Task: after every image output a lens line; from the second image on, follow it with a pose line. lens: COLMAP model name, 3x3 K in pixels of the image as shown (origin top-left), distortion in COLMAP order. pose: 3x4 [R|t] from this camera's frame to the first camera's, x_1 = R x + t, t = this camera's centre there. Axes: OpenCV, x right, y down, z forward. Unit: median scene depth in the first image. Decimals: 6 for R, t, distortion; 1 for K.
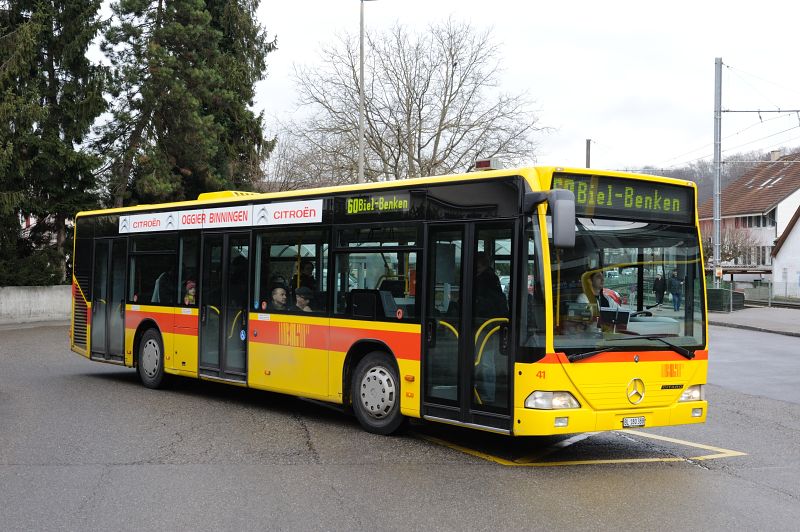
lens RADIAL K [[1045.3, 0, 400.2], [0, 1045.3, 267.1], [0, 0, 1]] dist [0.094234, 0.000000]
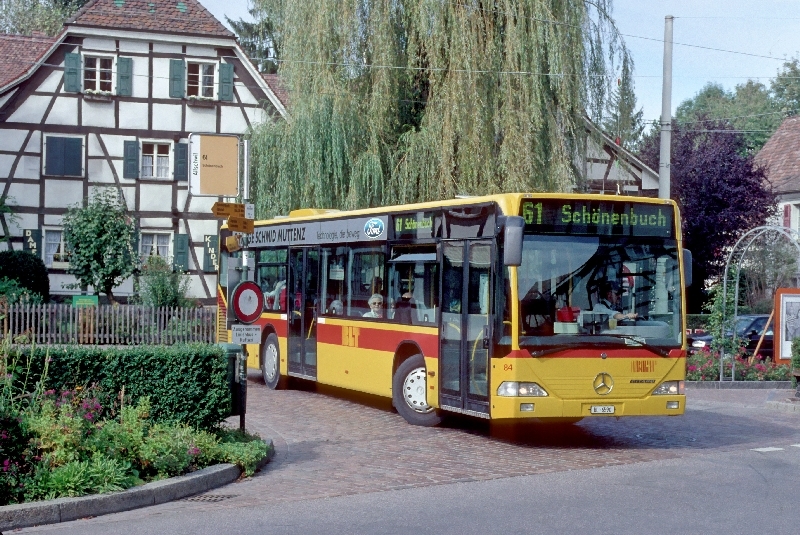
lens RADIAL K [[1328.2, 0, 406.5], [0, 1328.2, 266.0], [0, 0, 1]] dist [-0.061616, 0.000000]
pose [[0.969649, -0.008090, -0.244369, 0.347641], [0.007628, 0.999967, -0.002835, -0.009492], [0.244384, 0.000885, 0.969678, -0.446393]]
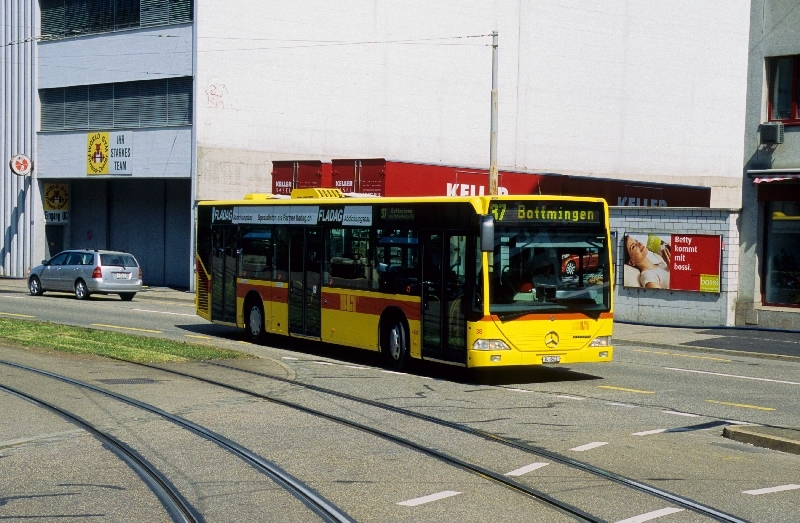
lens RADIAL K [[1464.9, 0, 401.3], [0, 1464.9, 259.0], [0, 0, 1]] dist [-0.212269, 0.000000]
pose [[0.987339, -0.007468, -0.158450, 0.322815], [0.013642, 0.999188, 0.037910, -0.078230], [0.158038, -0.039592, 0.986639, -1.061090]]
